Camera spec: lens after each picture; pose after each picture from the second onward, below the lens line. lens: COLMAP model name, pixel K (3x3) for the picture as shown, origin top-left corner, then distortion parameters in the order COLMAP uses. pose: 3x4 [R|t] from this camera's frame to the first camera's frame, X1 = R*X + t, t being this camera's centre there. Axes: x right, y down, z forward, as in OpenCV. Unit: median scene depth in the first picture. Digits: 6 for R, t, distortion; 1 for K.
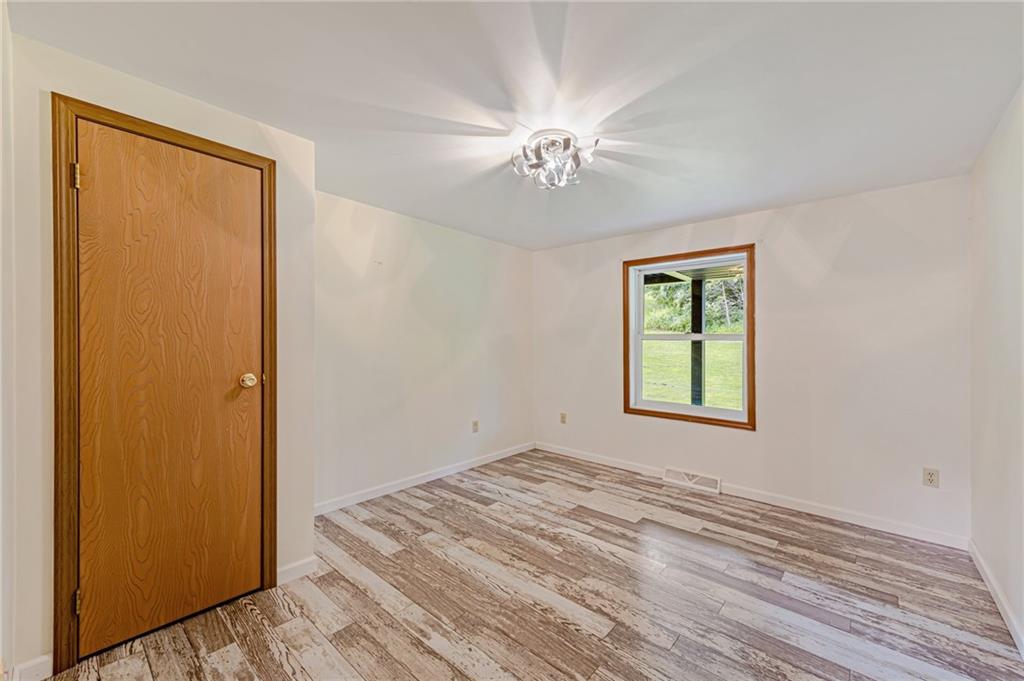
lens RADIAL K [[407.5, 0, 512.1], [0, 407.5, 337.0], [0, 0, 1]] dist [0.015112, -0.000260]
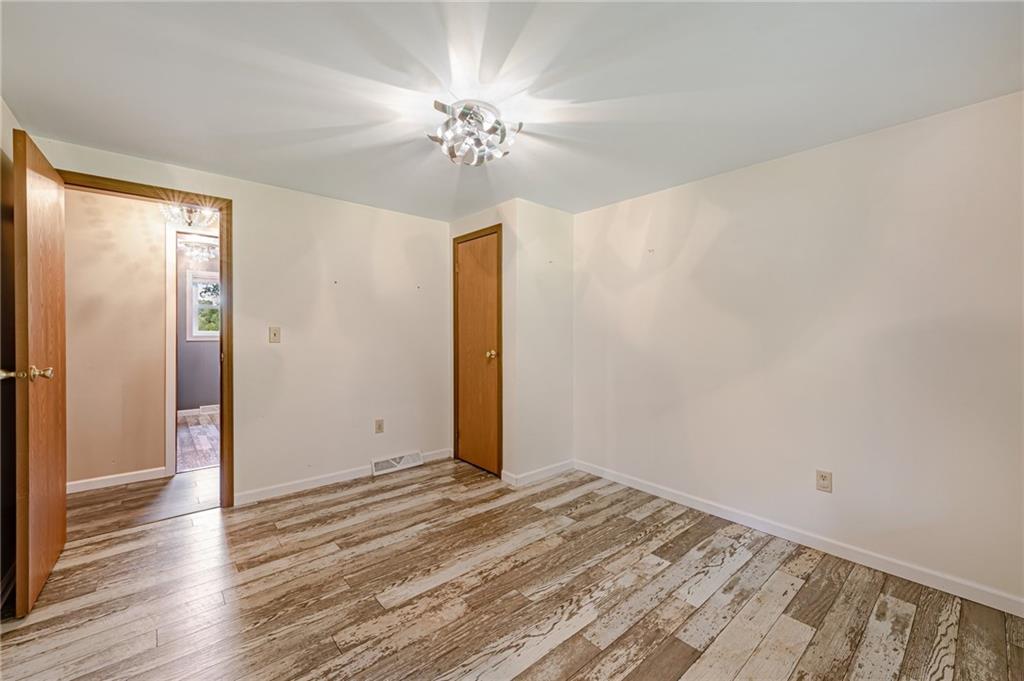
lens RADIAL K [[407.5, 0, 512.1], [0, 407.5, 337.0], [0, 0, 1]] dist [0.015112, -0.000260]
pose [[-0.128726, 0.002884, -0.991676, 0.833460], [0.004286, 0.999988, 0.002352, 0.020196], [0.991671, -0.003948, -0.128737, 0.991455]]
